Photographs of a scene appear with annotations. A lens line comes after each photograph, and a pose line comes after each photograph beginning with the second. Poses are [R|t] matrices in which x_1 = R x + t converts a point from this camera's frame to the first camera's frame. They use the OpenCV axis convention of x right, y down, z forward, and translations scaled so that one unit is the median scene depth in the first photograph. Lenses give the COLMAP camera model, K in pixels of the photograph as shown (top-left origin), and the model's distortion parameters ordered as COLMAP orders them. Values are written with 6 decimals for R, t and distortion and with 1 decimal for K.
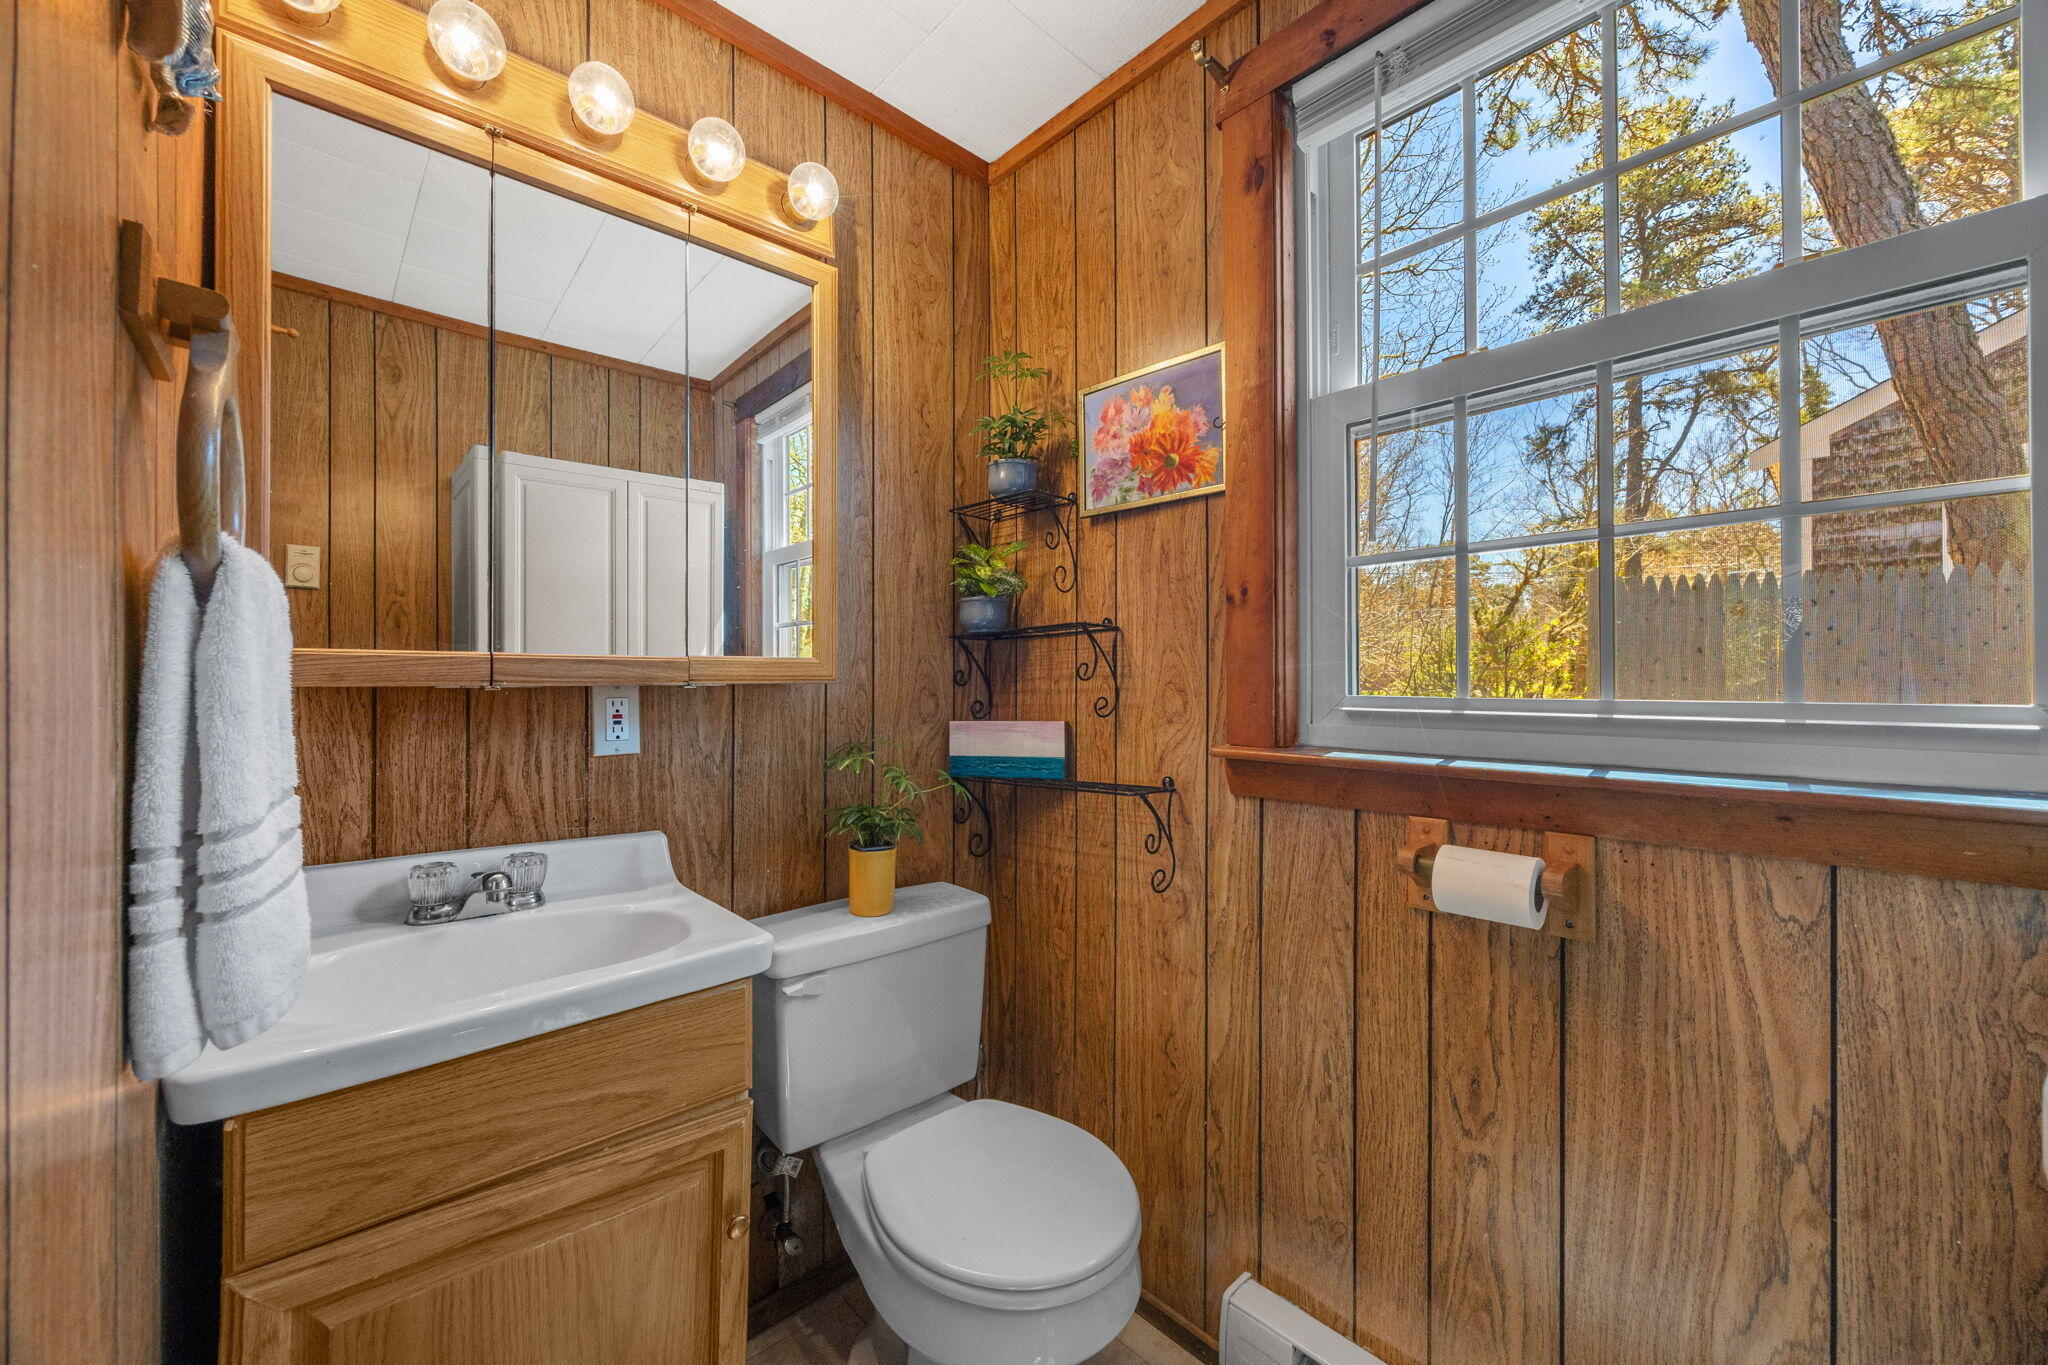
lens RADIAL K [[804.4, 0, 1008.5], [0, 804.4, 679.2], [0, 0, 1]] dist [0.000346, -0.000184]
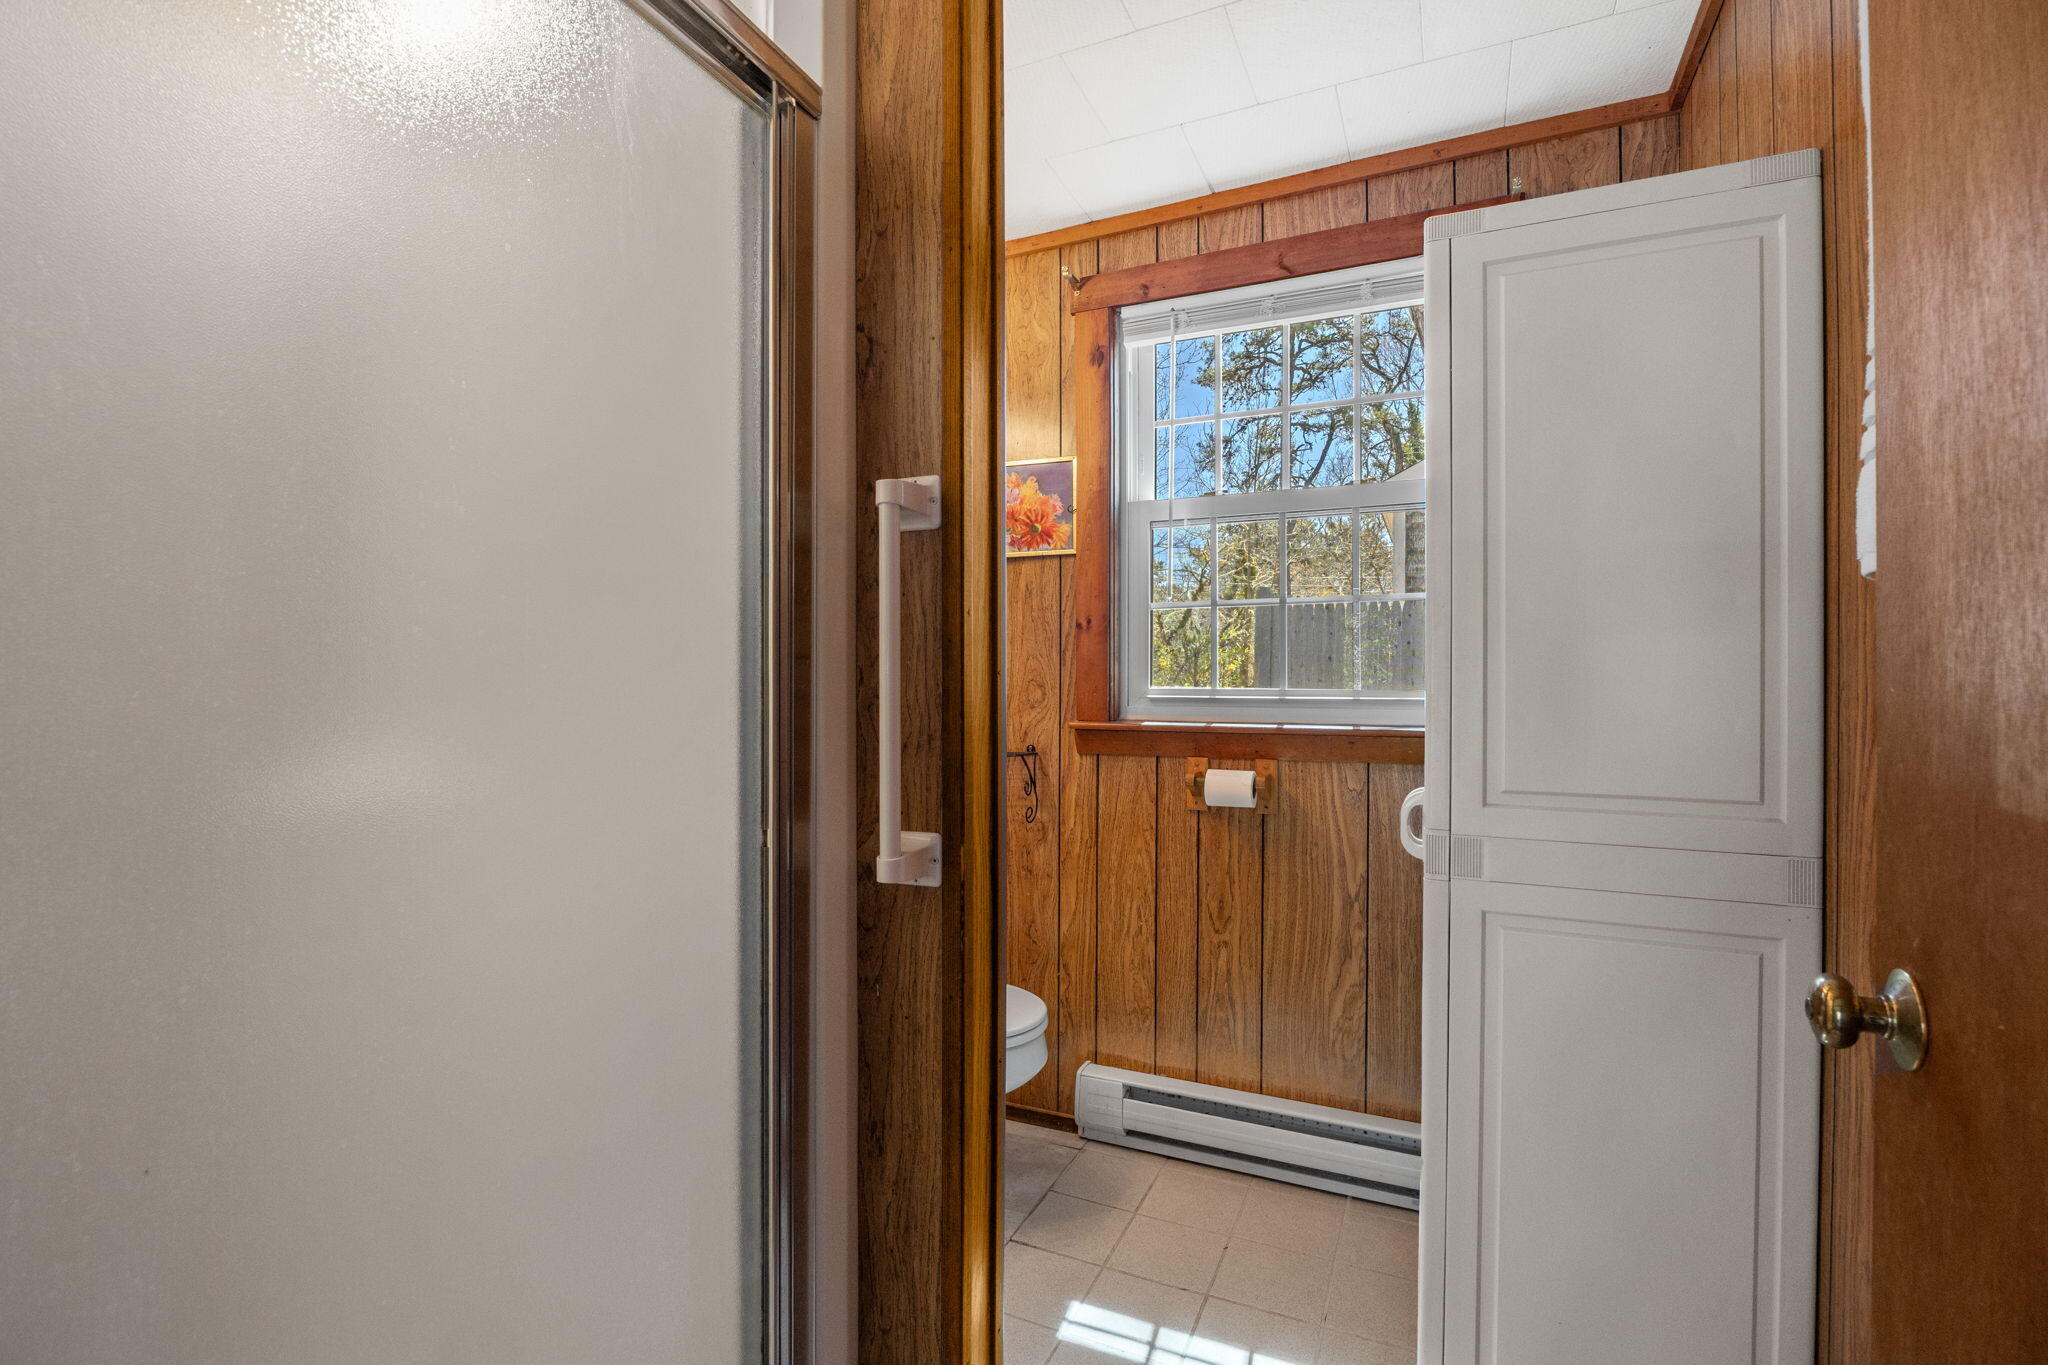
lens RADIAL K [[934.9, 0, 1037.4], [0, 934.9, 686.3], [0, 0, 1]] dist [-0.013257, -0.000597]
pose [[0.919945, 0.001310, 0.392046, -0.523702], [-0.003385, 0.999984, 0.004601, 0.008502], [-0.392034, -0.005559, 0.919934, -0.642690]]
